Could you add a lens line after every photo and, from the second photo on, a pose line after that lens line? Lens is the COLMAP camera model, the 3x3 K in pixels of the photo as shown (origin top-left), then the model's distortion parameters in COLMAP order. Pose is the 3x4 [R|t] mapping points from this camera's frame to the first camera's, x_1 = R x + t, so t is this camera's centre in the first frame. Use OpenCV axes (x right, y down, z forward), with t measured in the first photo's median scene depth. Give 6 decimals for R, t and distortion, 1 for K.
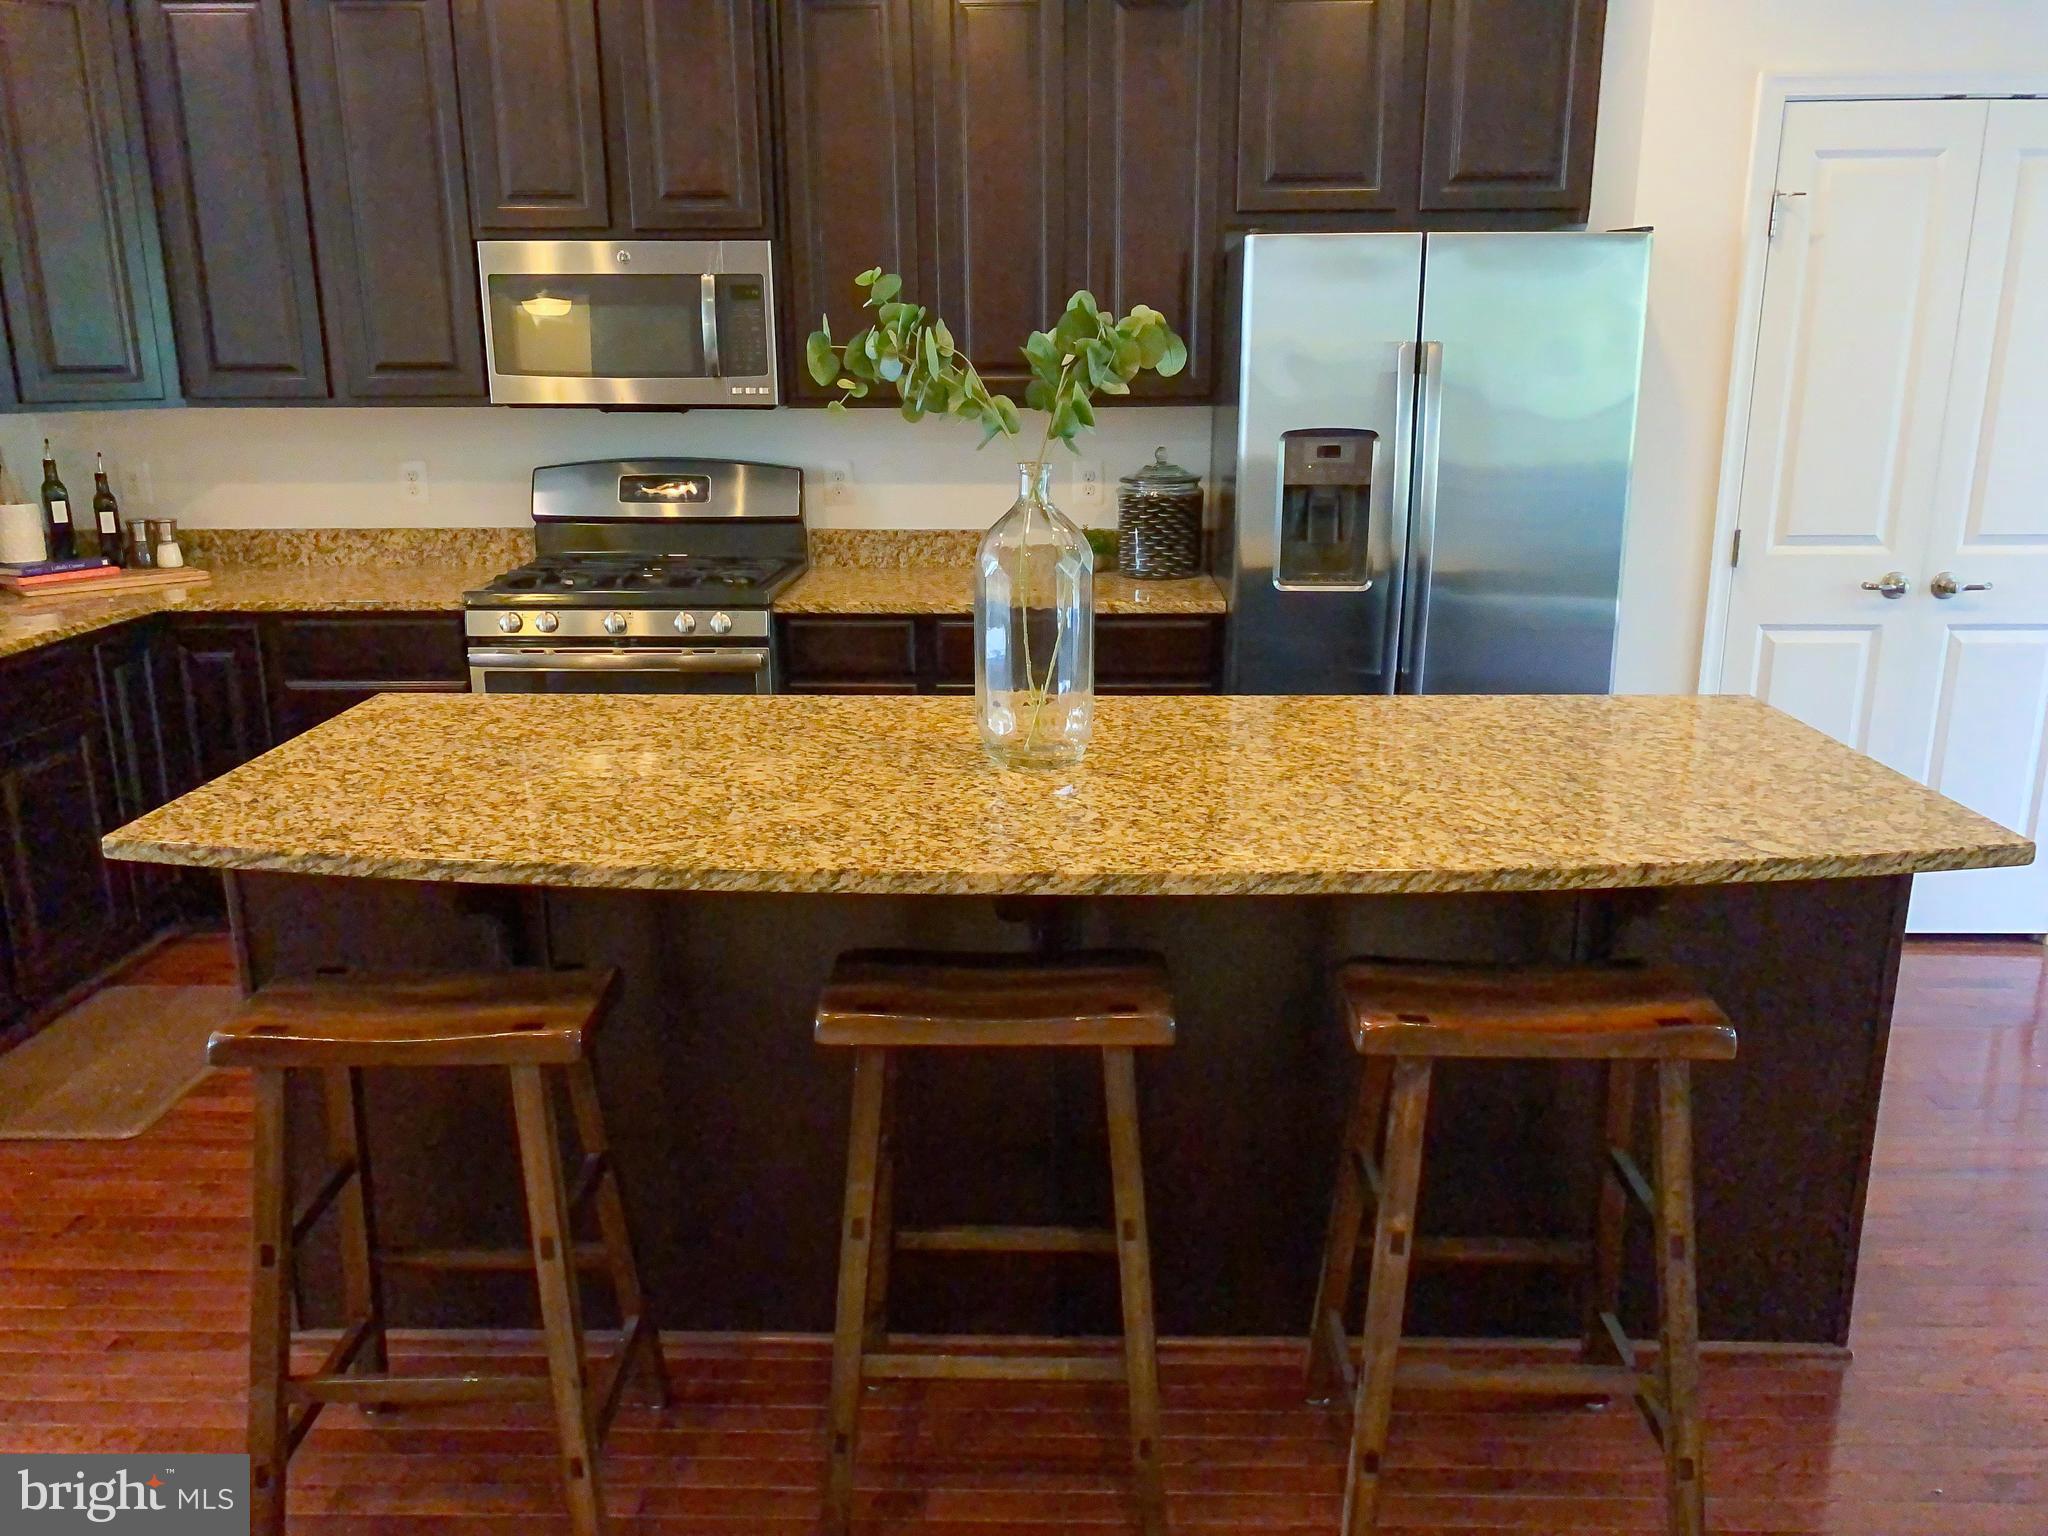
lens RADIAL K [[1557.2, 0, 1024.0], [0, 1557.2, 768.0], [0, 0, 1]] dist [0.069336, -0.160357]
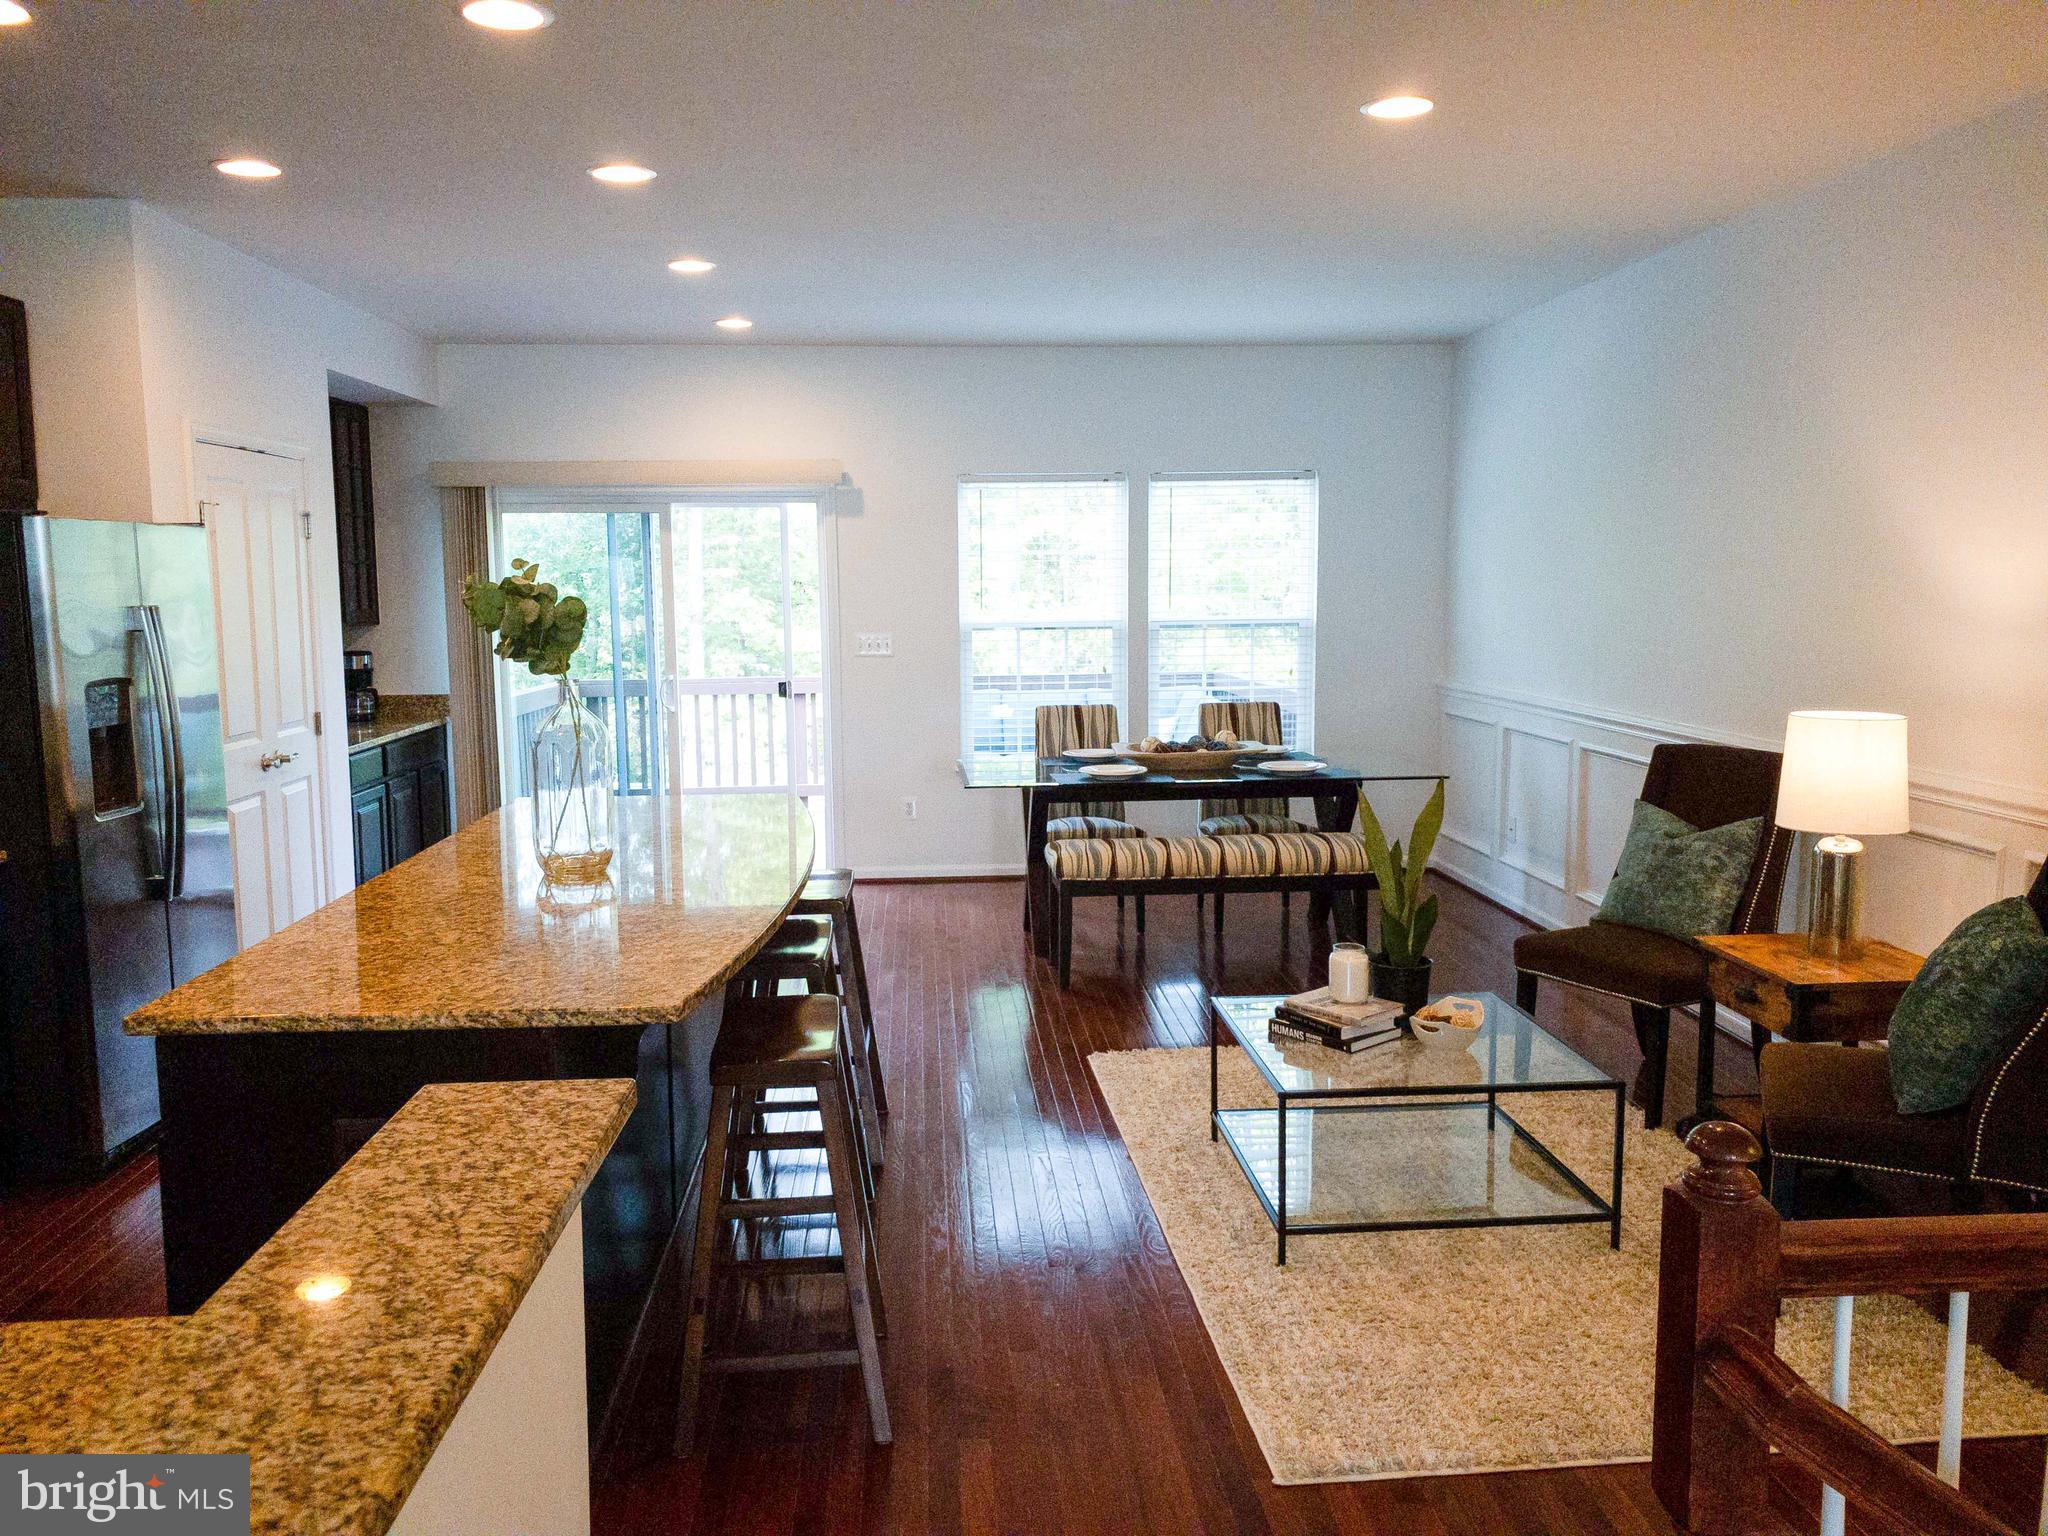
lens RADIAL K [[1558.3, 0, 1019.4], [0, 1558.3, 753.9], [0, 0, 1]] dist [0.044558, -0.060524]
pose [[-0.086454, -0.108435, 0.990337, -0.935916], [0.266550, 0.955301, 0.127869, -0.120684], [-0.959936, 0.275029, -0.053687, 0.391429]]
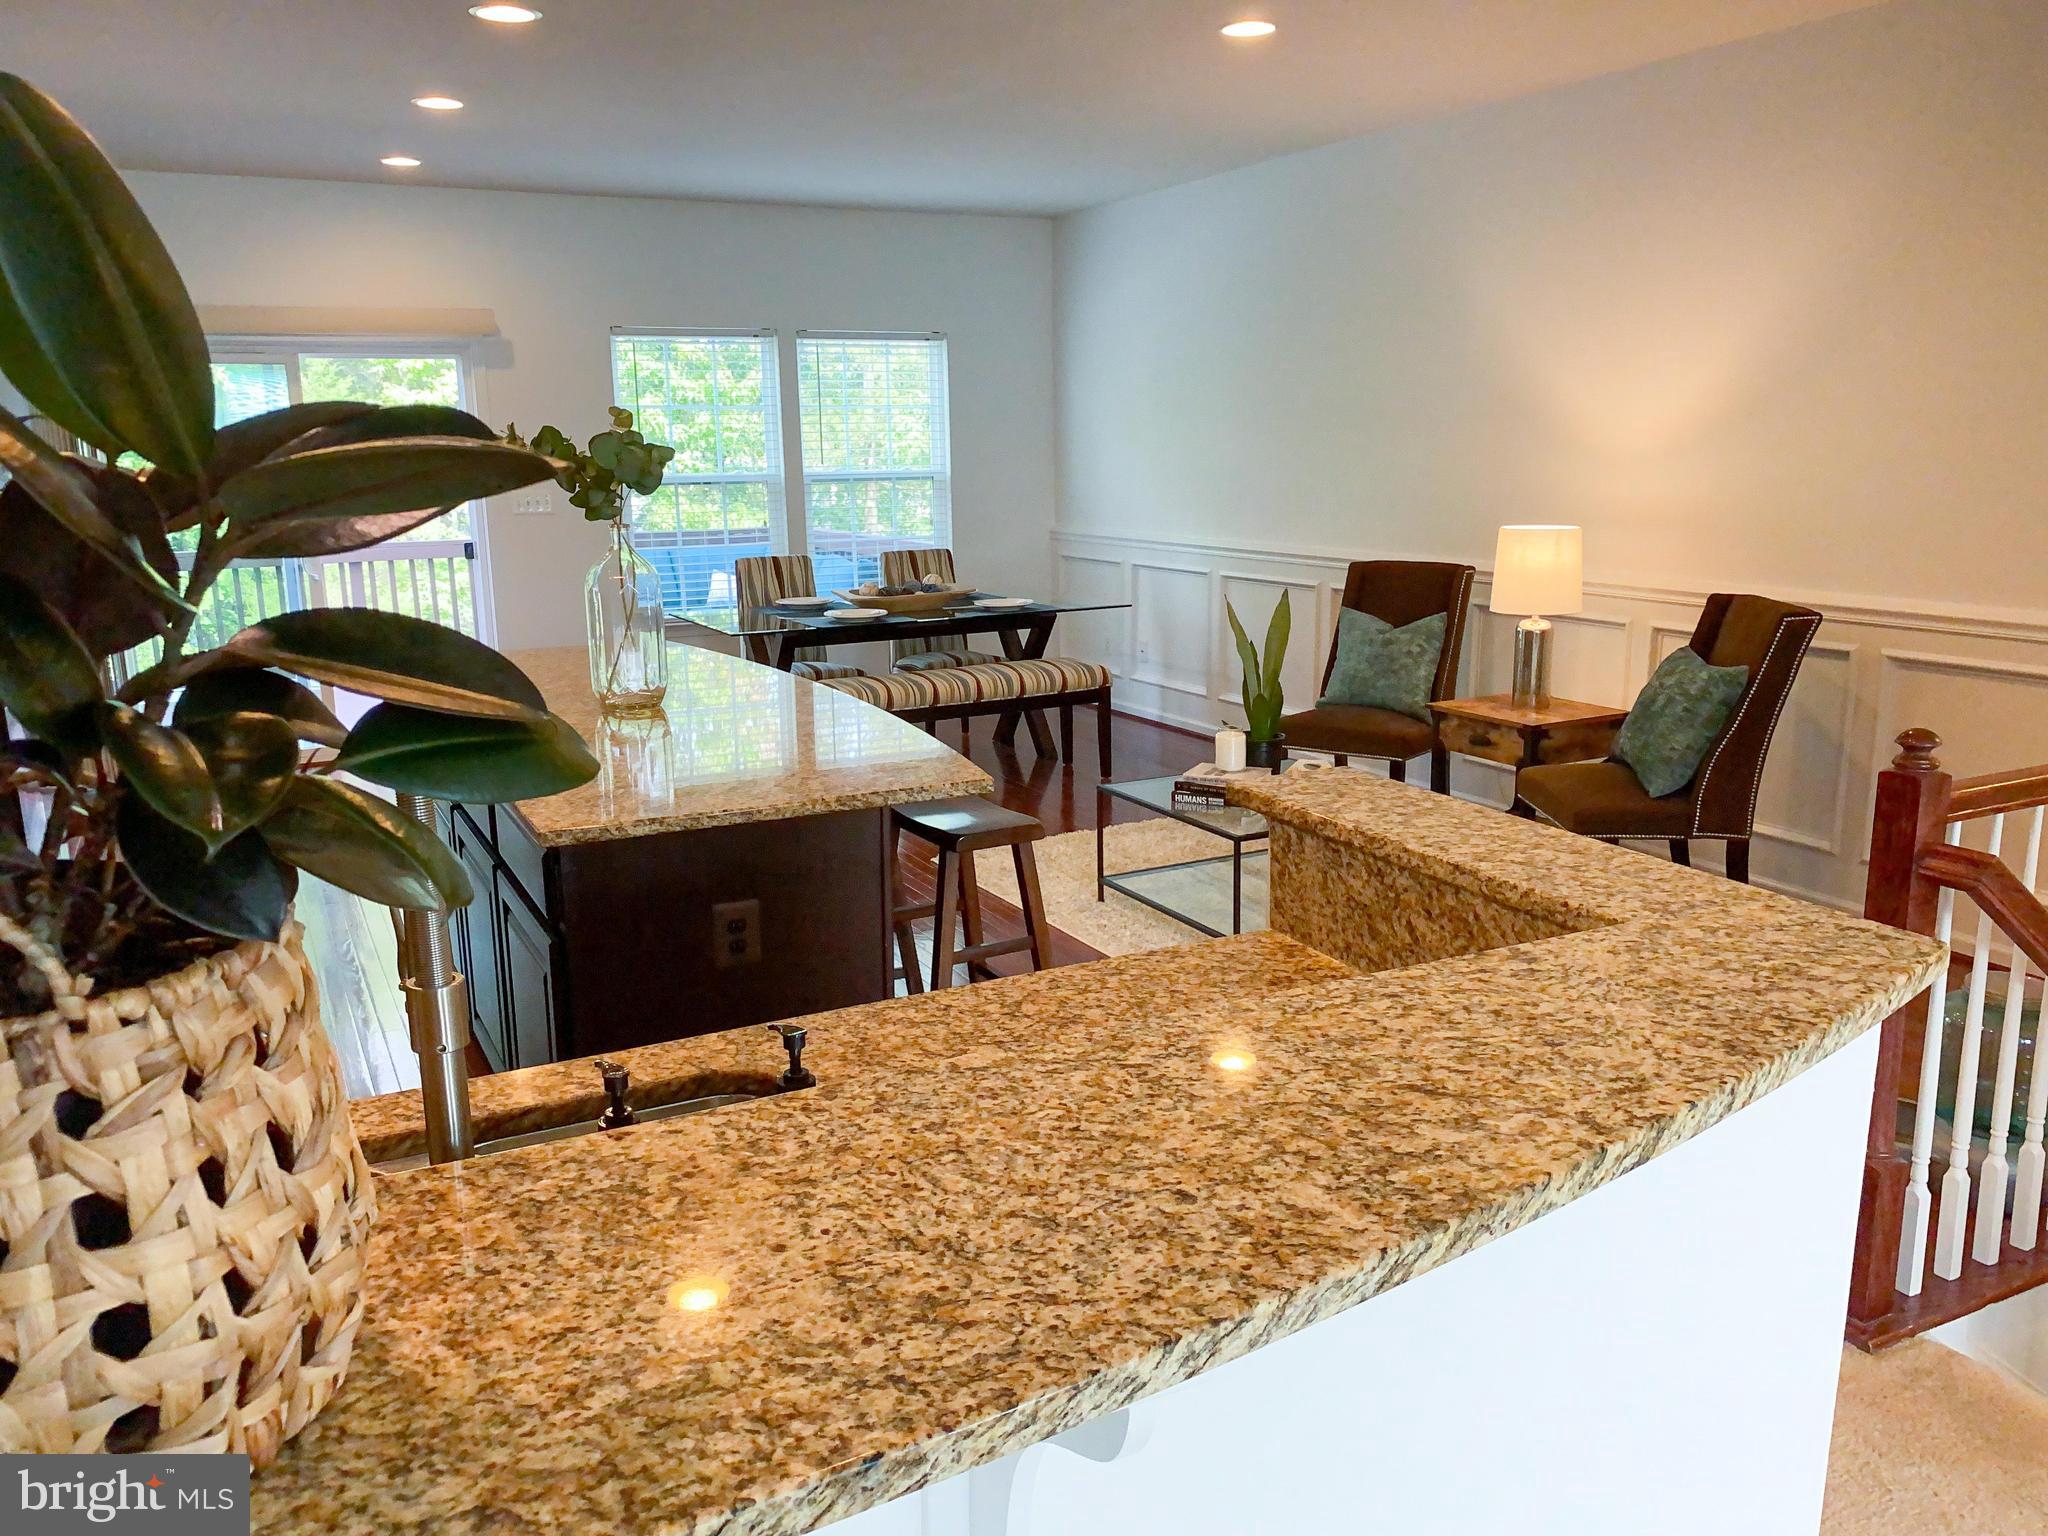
lens RADIAL K [[1557.2, 0, 1024.0], [0, 1557.2, 768.0], [0, 0, 1]] dist [0.069336, -0.160357]
pose [[-0.477189, -0.174903, 0.861220, -0.975590], [0.242092, 0.915912, 0.320150, -0.226955], [-0.844797, 0.361267, -0.394721, 0.811286]]
